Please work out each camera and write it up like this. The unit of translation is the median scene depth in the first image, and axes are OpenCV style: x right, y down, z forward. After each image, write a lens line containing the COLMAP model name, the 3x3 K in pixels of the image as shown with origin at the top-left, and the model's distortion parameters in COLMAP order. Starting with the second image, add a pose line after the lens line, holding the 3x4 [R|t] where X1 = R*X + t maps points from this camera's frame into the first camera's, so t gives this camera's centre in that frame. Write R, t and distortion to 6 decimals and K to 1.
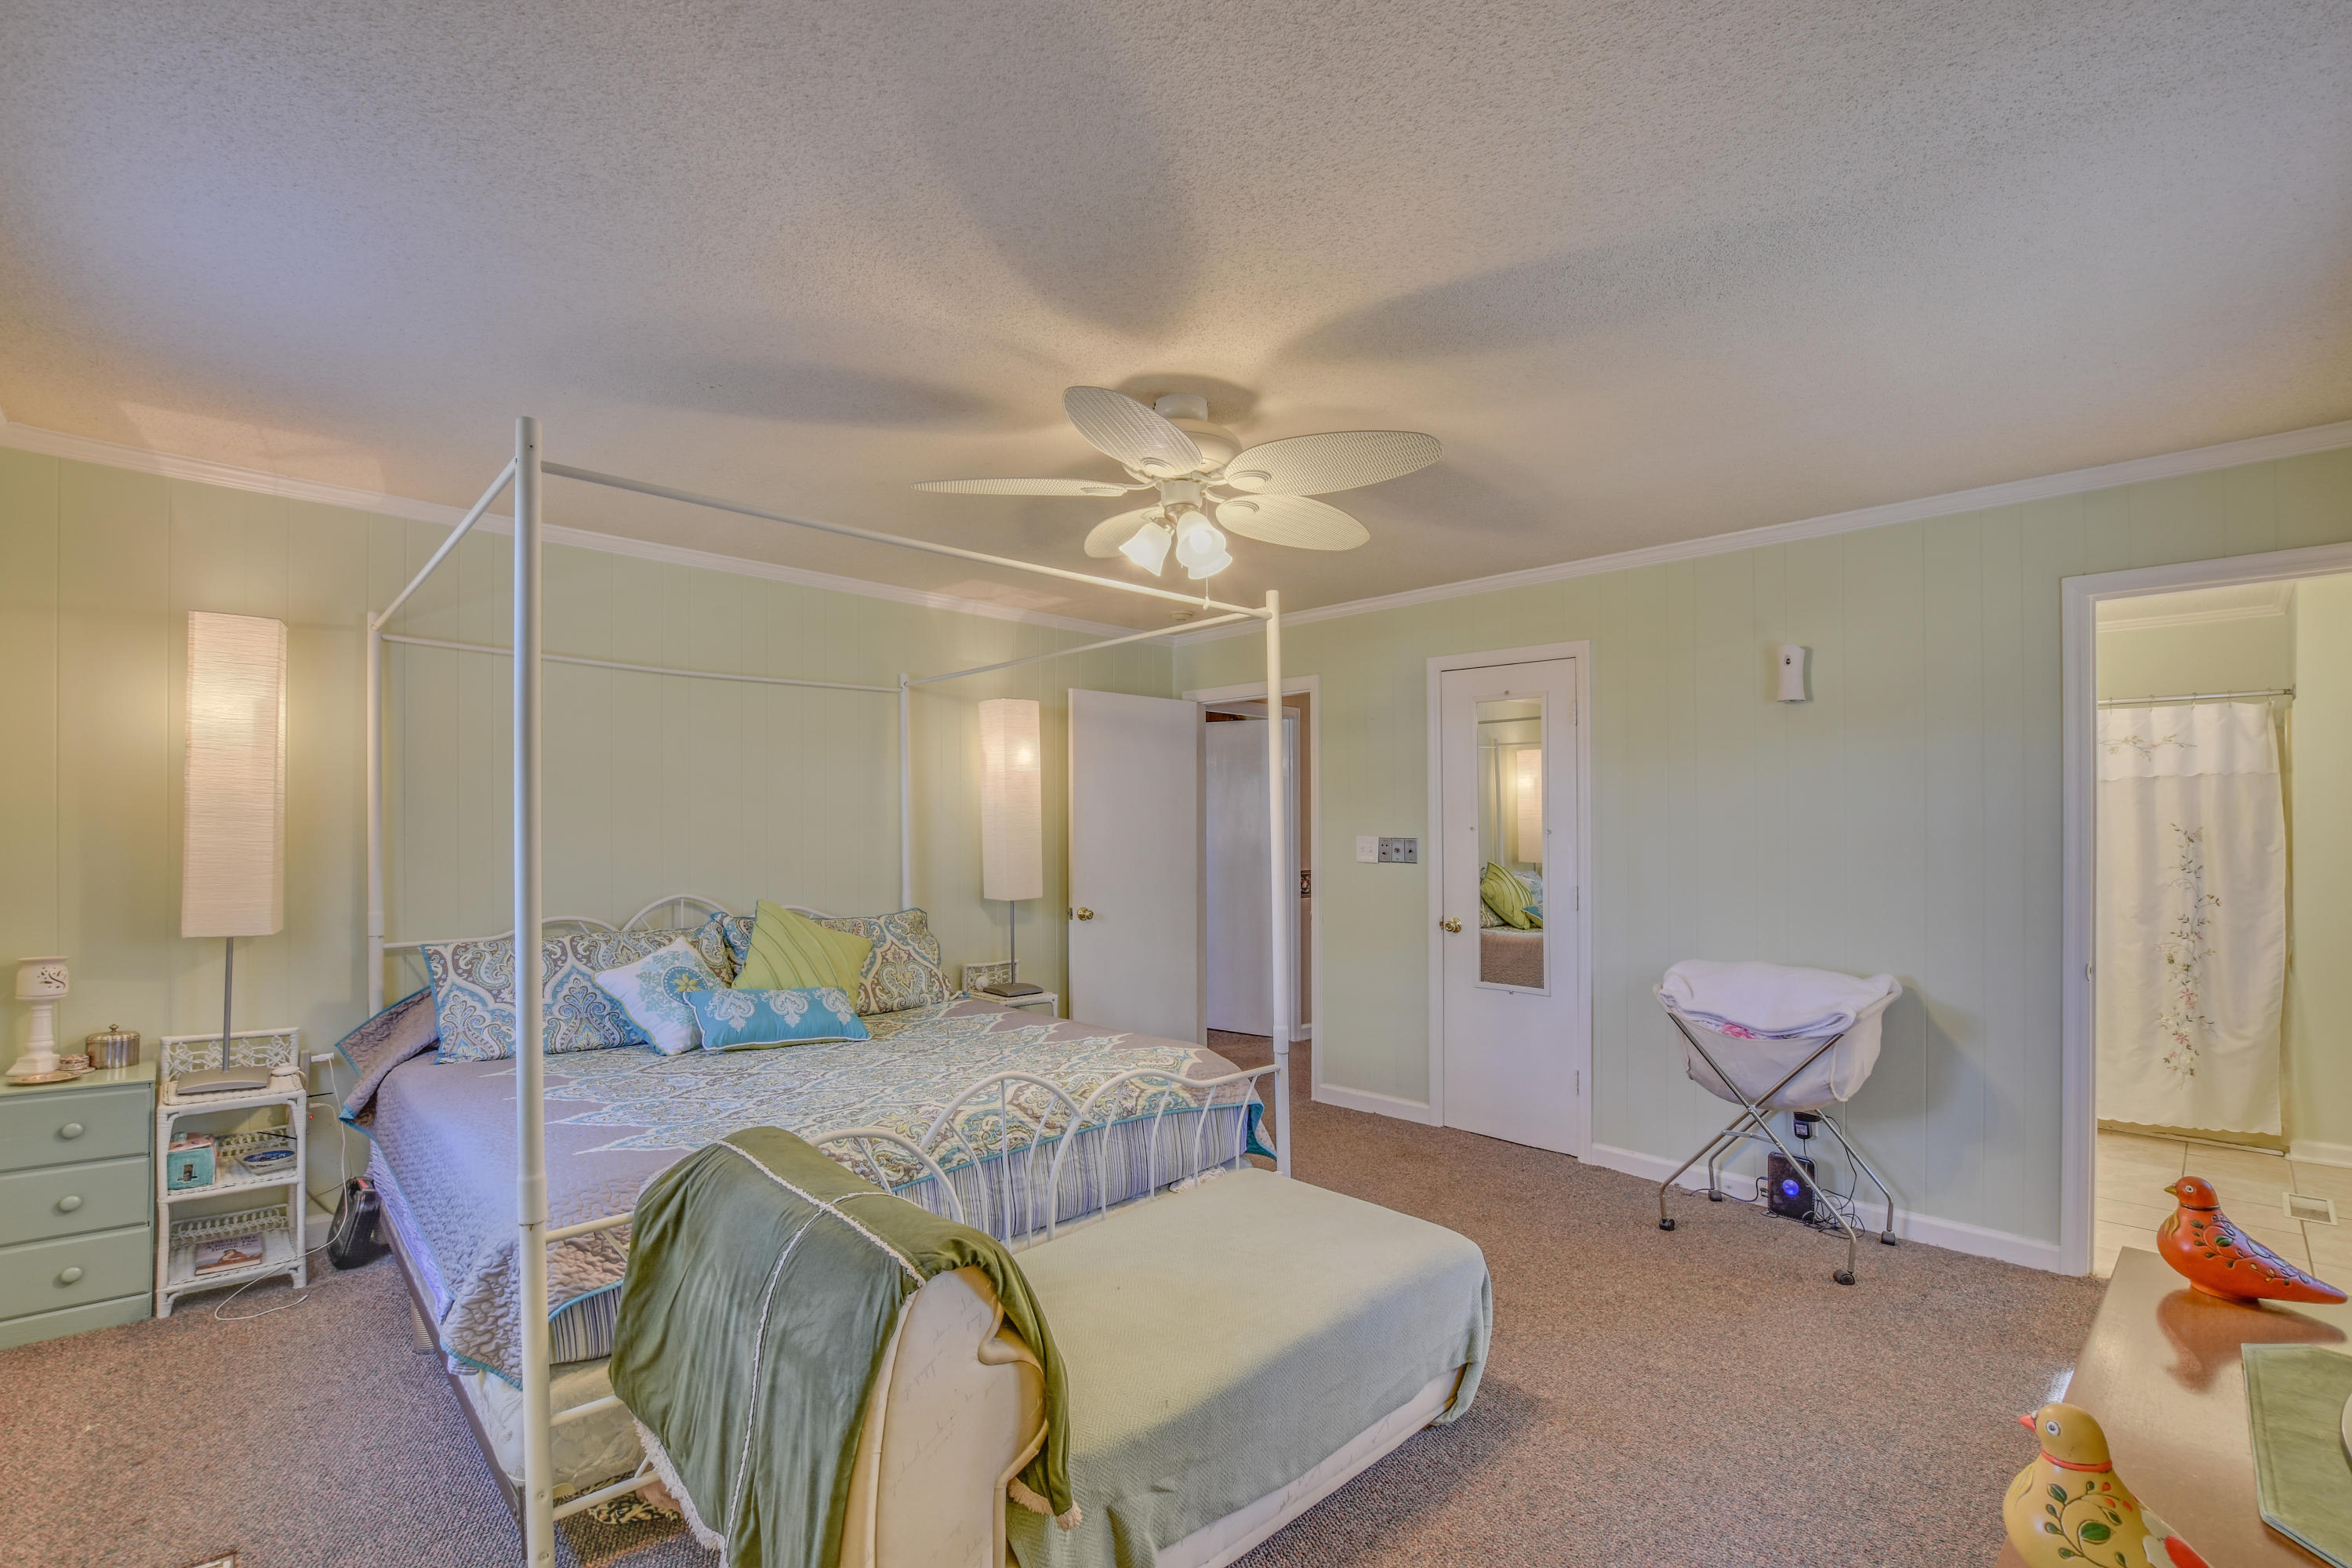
lens RADIAL K [[1041.5, 0, 1174.1], [0, 1041.5, 796.0], [0, 0, 1]] dist [-0.038318, 0.007346]
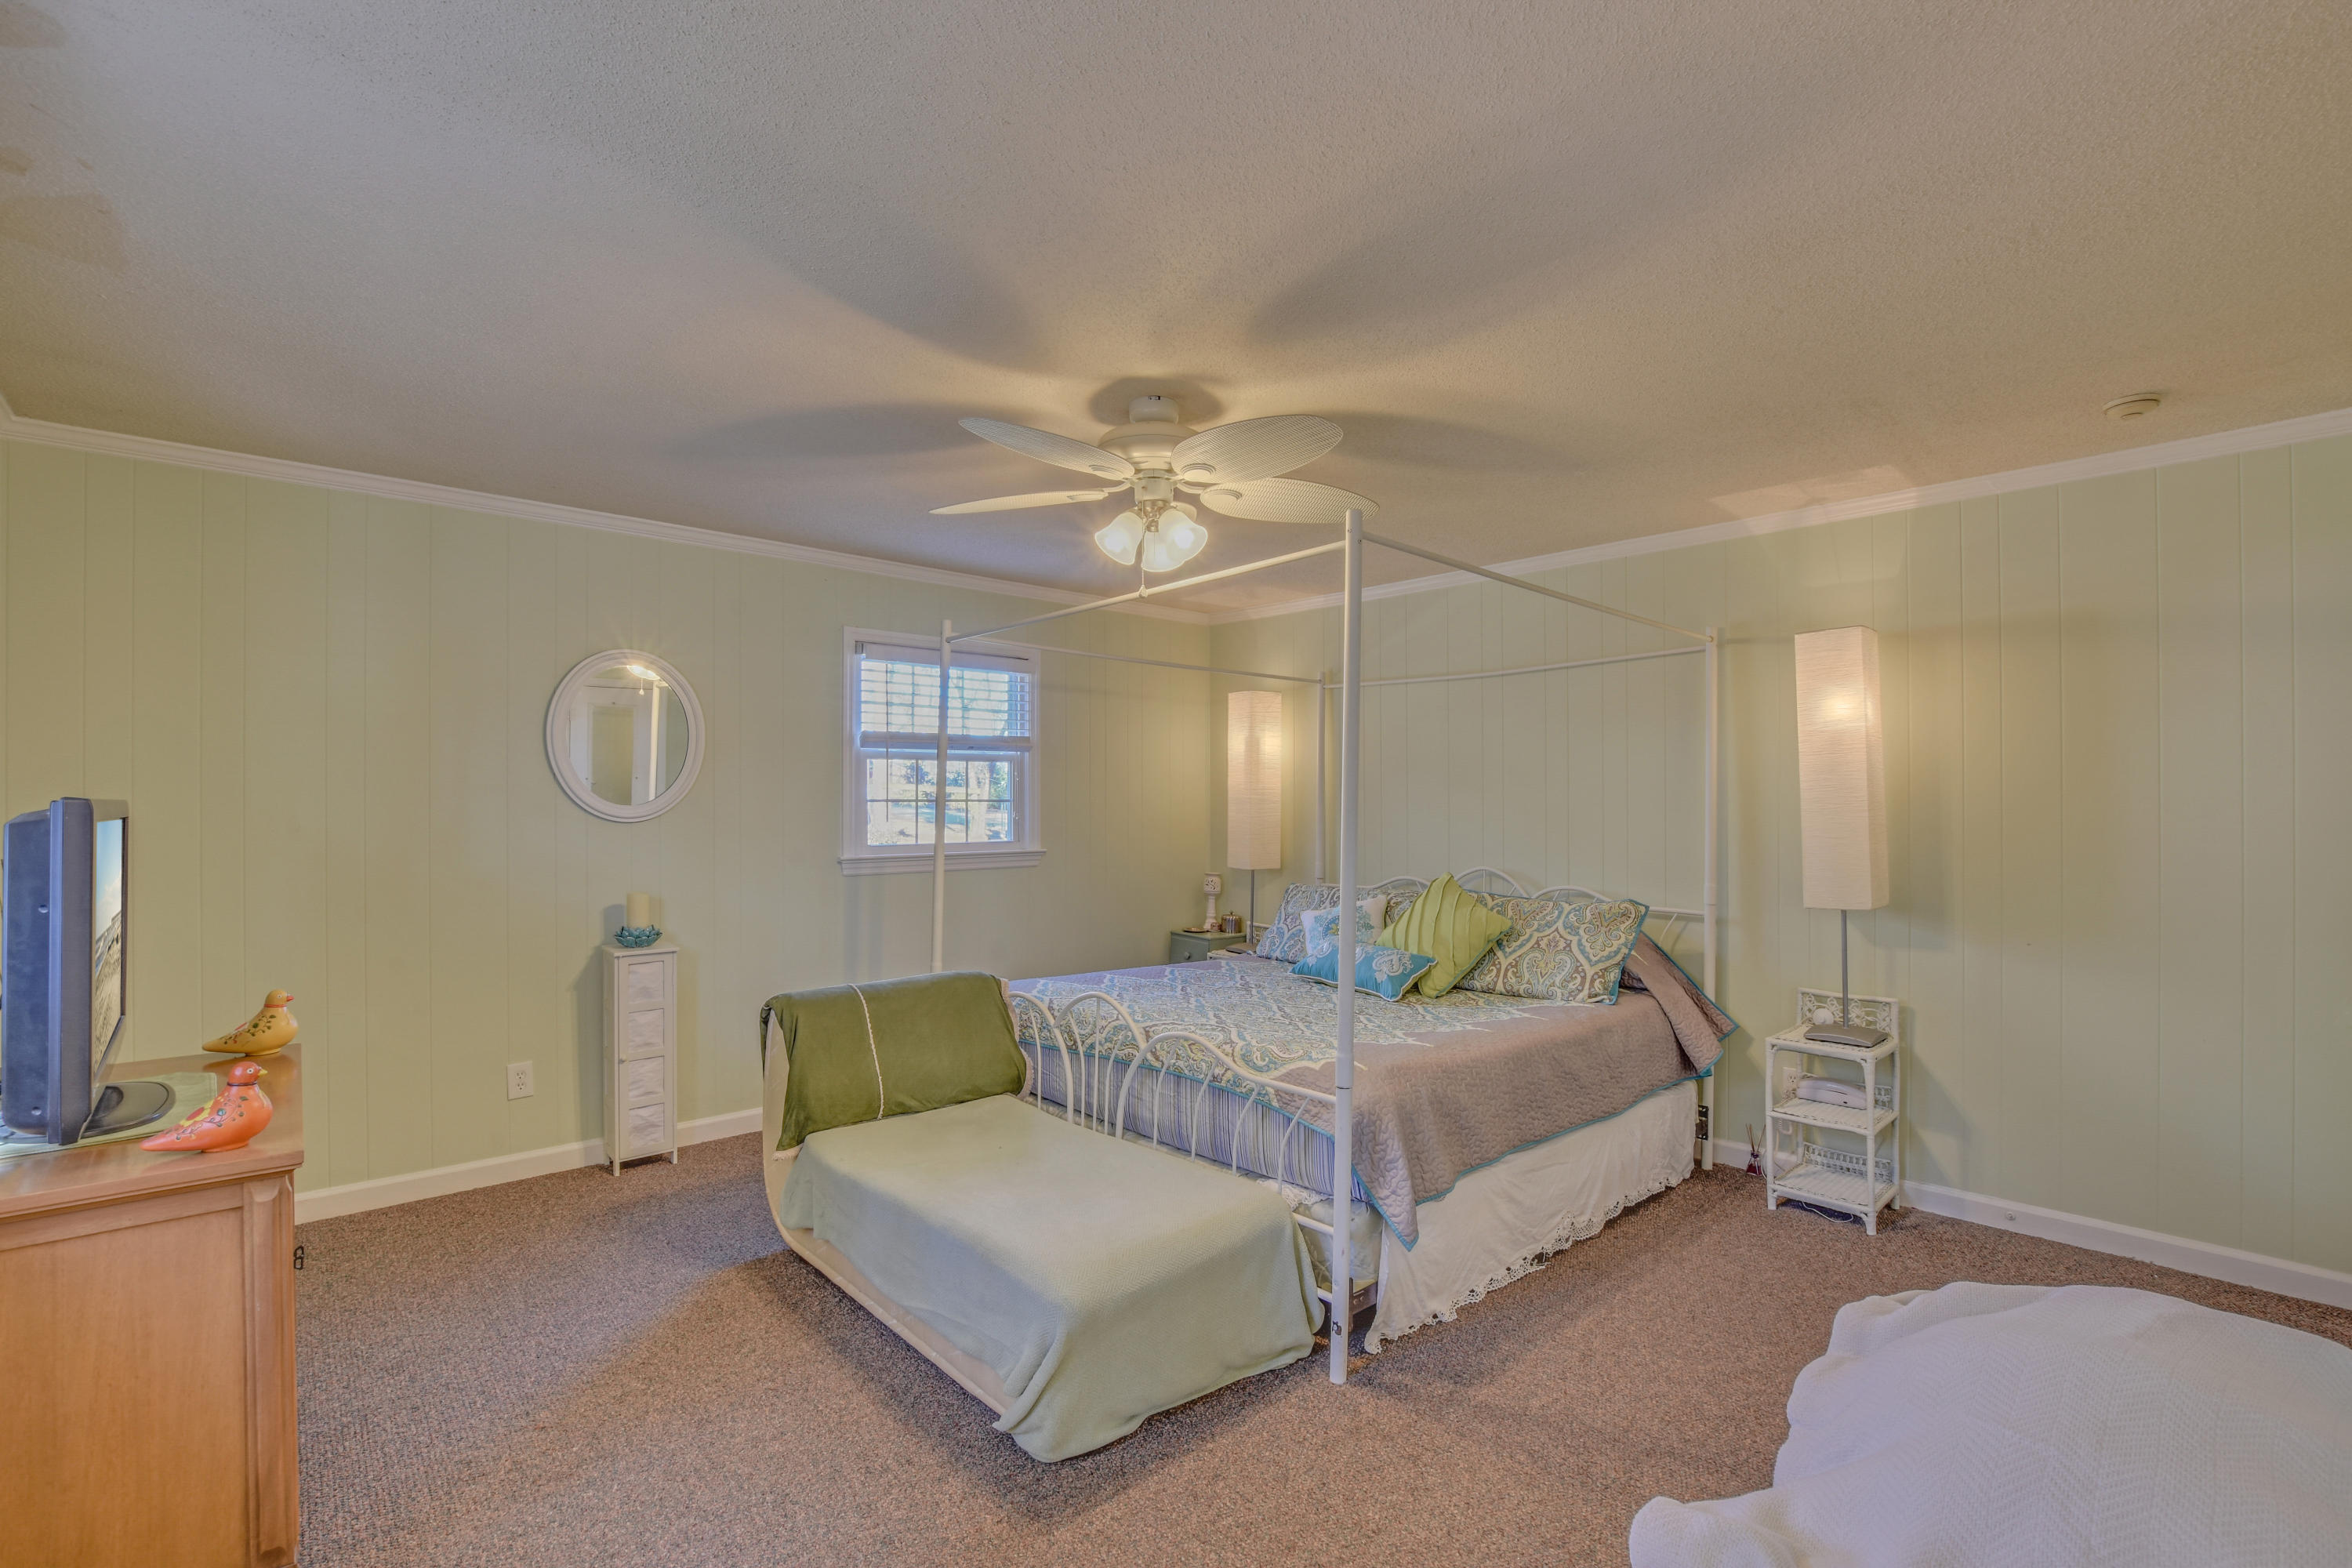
lens RADIAL K [[1041.5, 0, 1174.1], [0, 1041.5, 796.0], [0, 0, 1]] dist [-0.038318, 0.007346]
pose [[-0.024058, -0.018866, -0.999533, 1.988886], [0.026962, 0.999446, -0.019513, 0.079491], [0.999347, -0.027419, -0.023536, 1.951643]]
